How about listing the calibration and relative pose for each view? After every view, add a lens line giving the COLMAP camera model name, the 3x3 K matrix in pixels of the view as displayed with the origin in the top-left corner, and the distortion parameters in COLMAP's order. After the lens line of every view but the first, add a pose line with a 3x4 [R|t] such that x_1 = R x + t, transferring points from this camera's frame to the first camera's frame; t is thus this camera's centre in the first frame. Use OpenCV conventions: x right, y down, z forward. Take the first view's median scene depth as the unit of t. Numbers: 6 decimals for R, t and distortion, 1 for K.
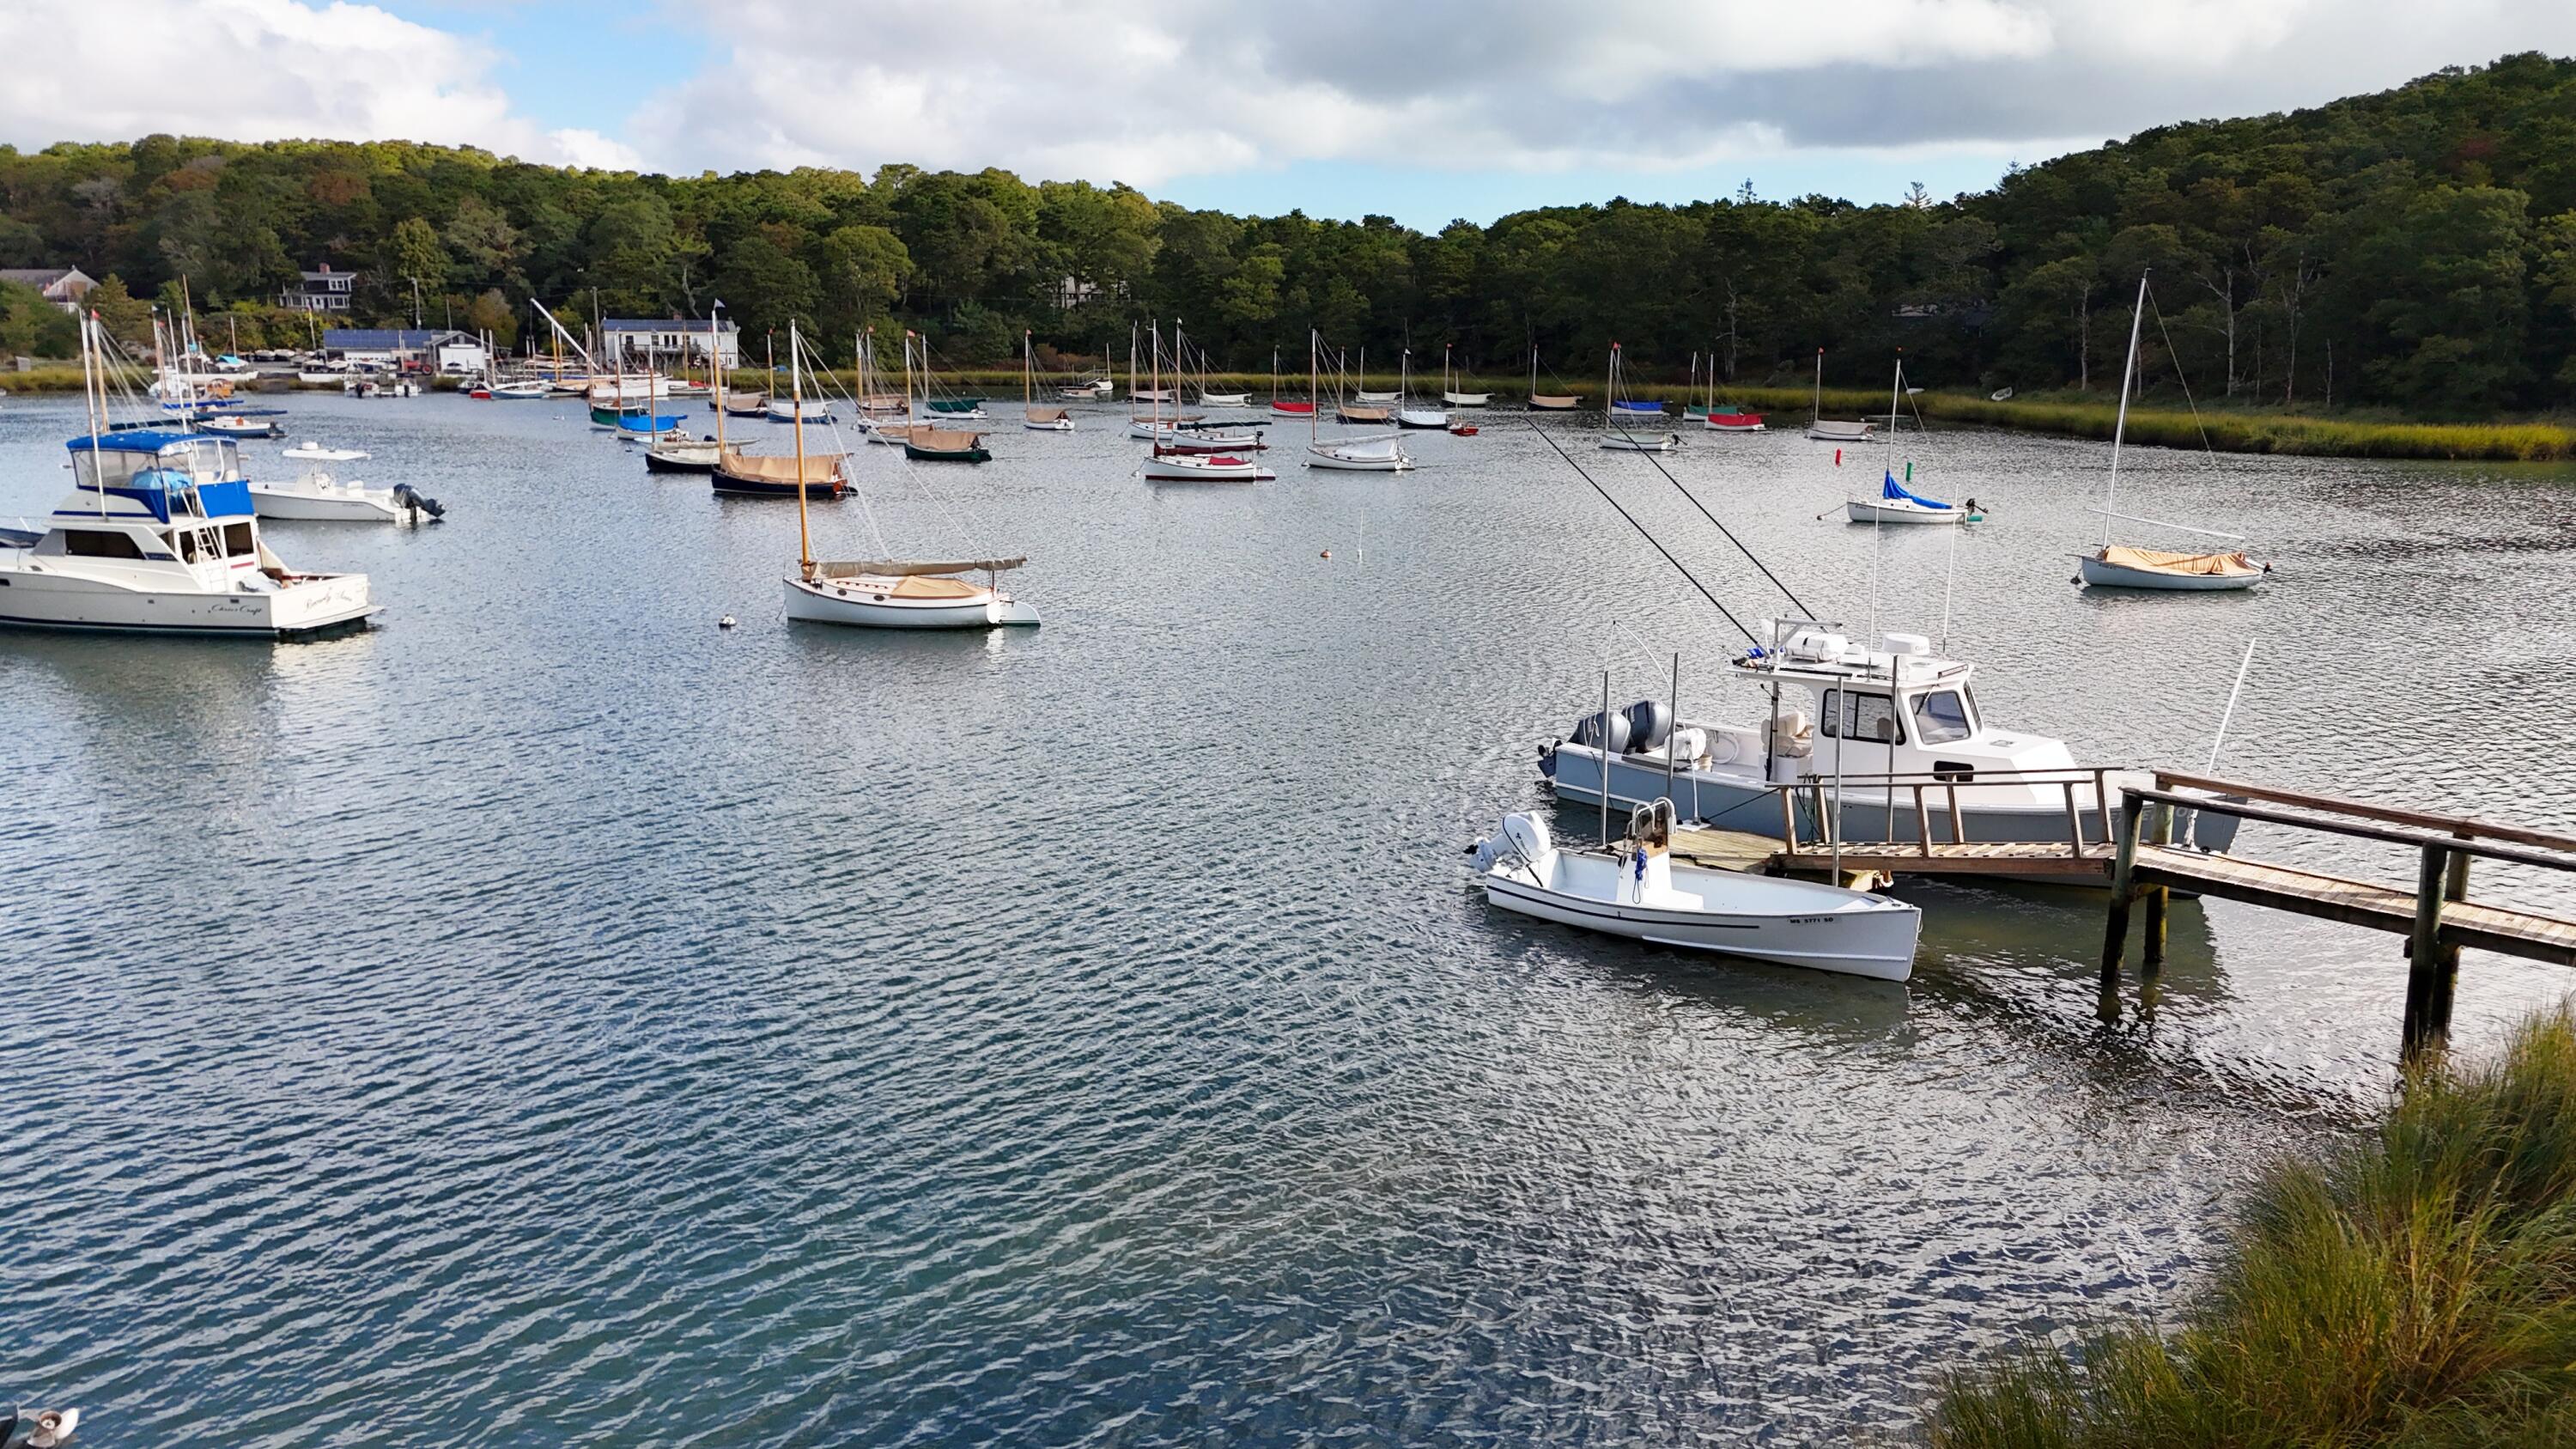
lens RADIAL K [[2004.6, 0, 1287.5], [0, 2004.6, 724.2], [0, 0, 1]] dist [0.053431, -0.004289]
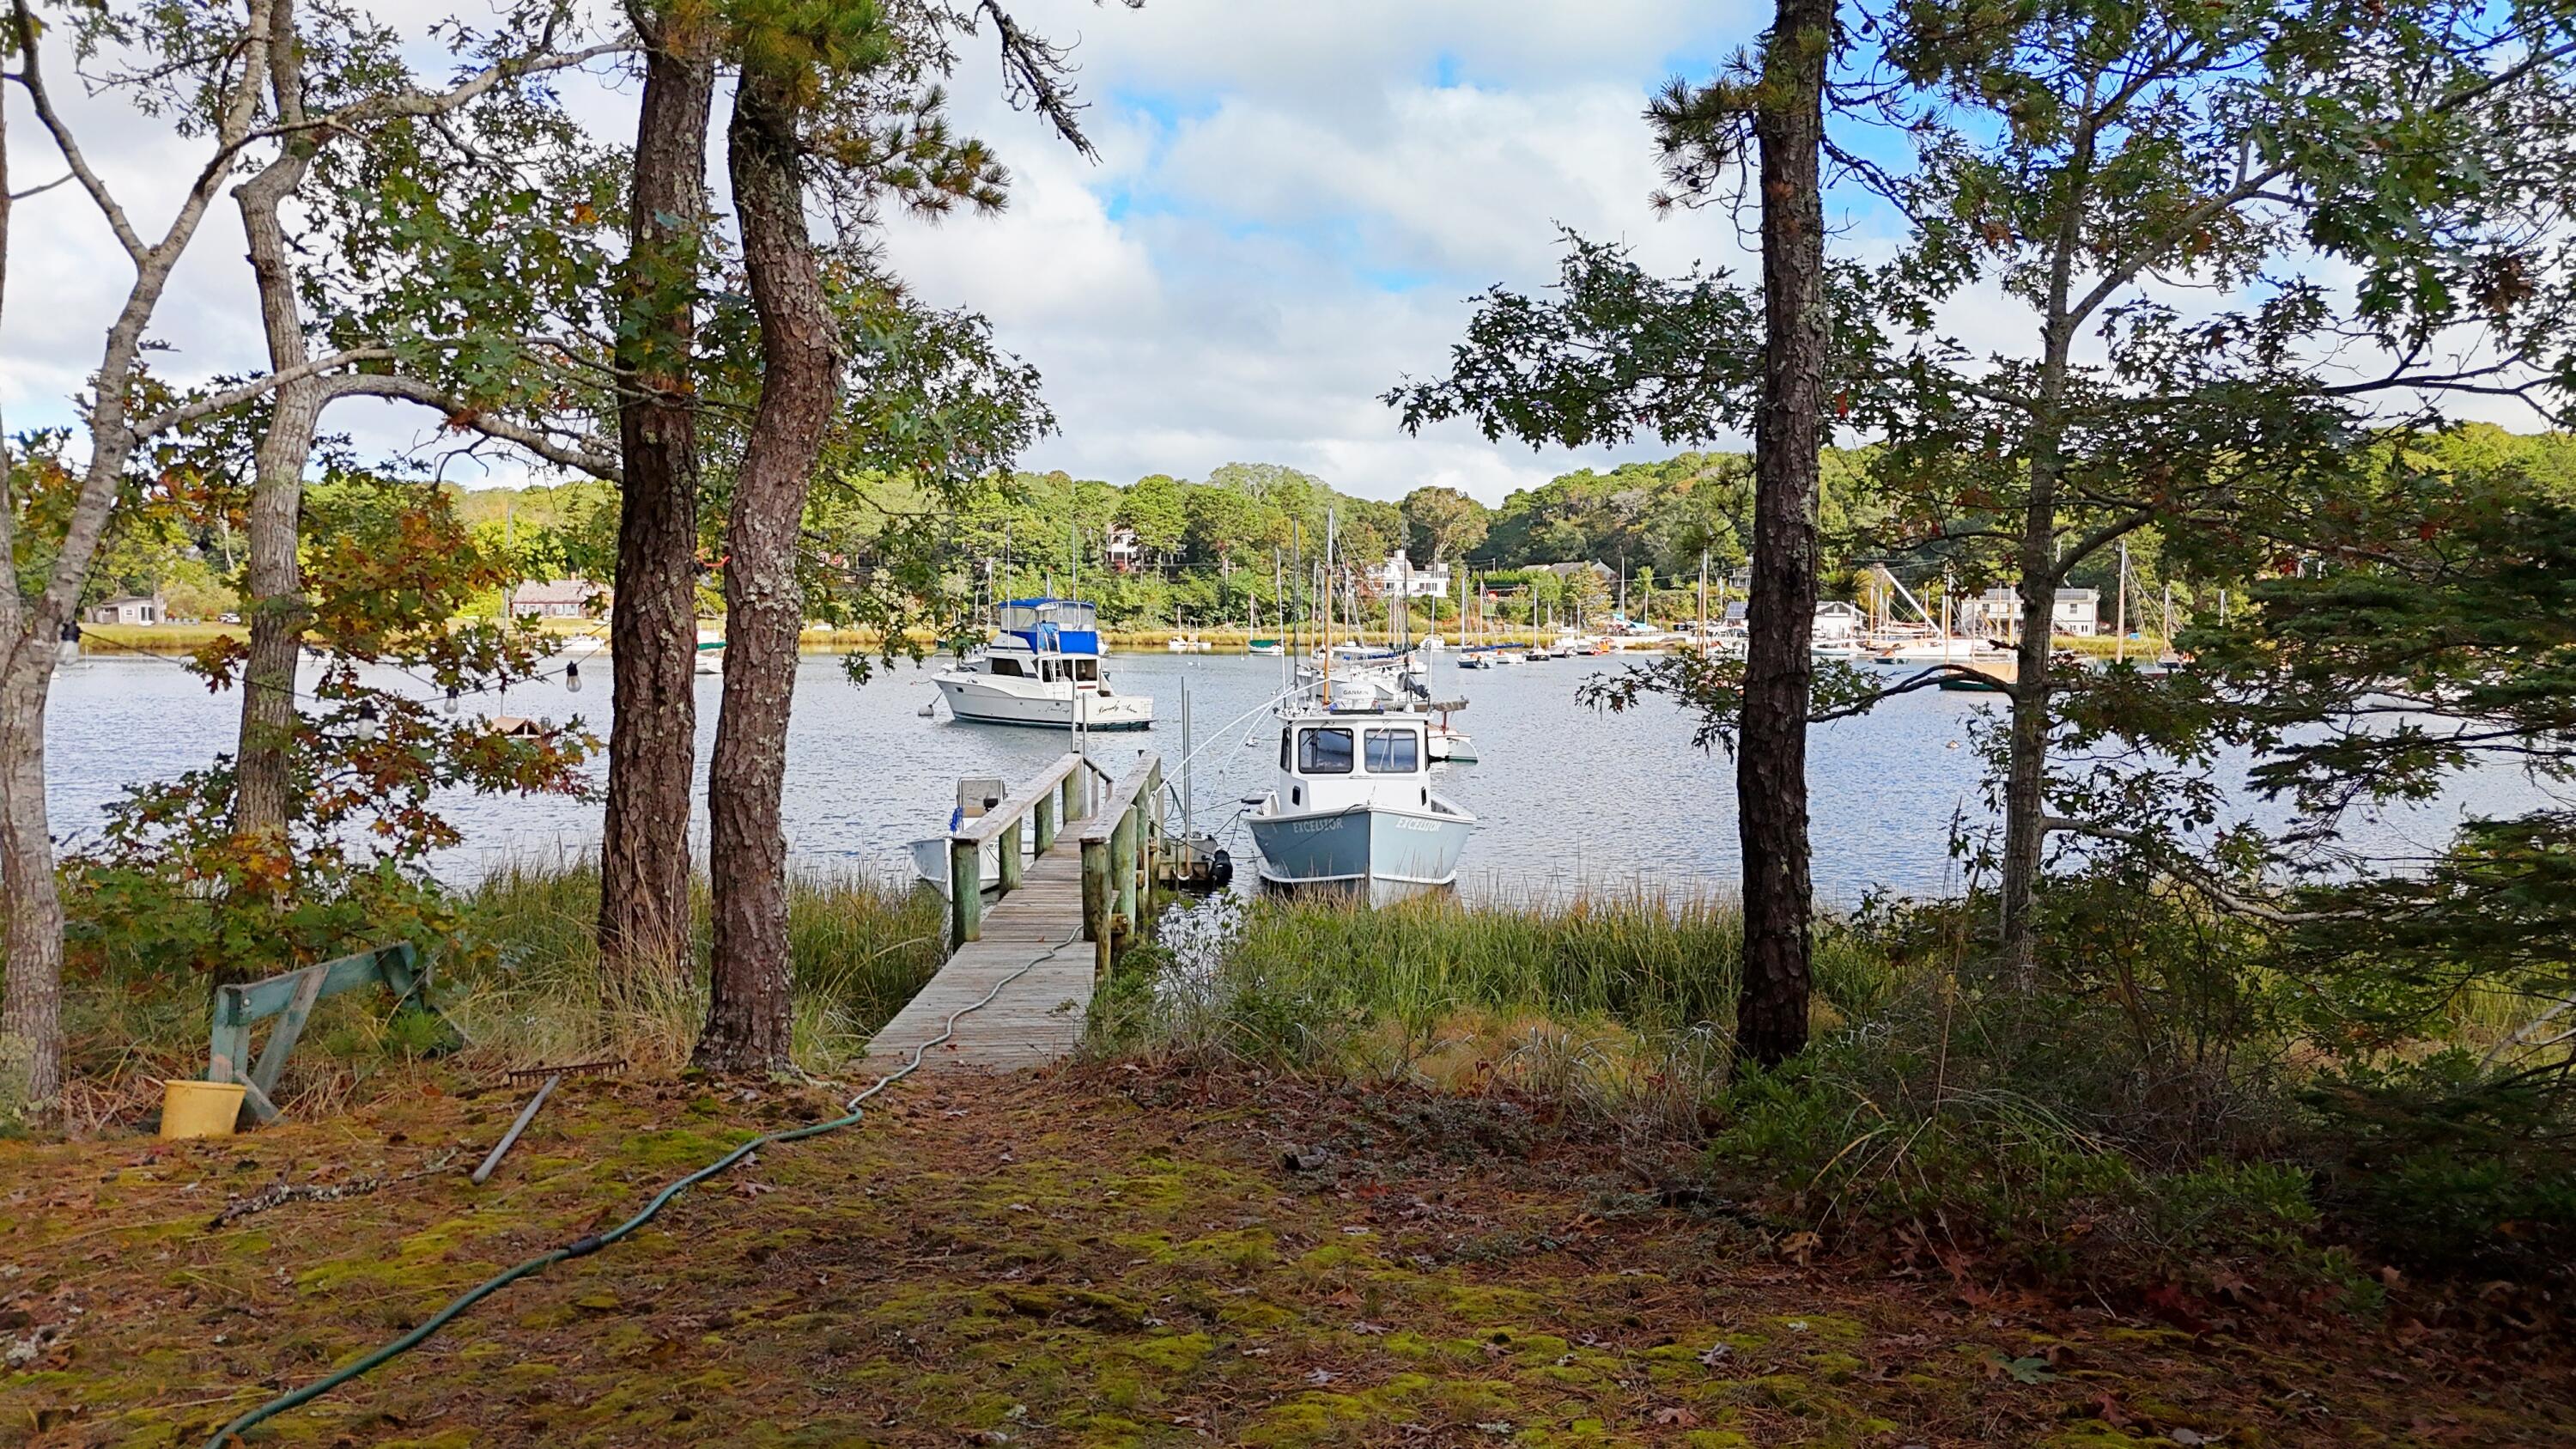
lens RADIAL K [[2004.6, 0, 1279.7], [0, 2004.6, 727.4], [0, 0, 1]] dist [0.053431, -0.004289]
pose [[0.617341, 0.042049, -0.785571, 0.185928], [-0.168552, 0.982452, -0.079869, 0.010927], [0.768427, 0.181716, 0.613595, 0.058890]]
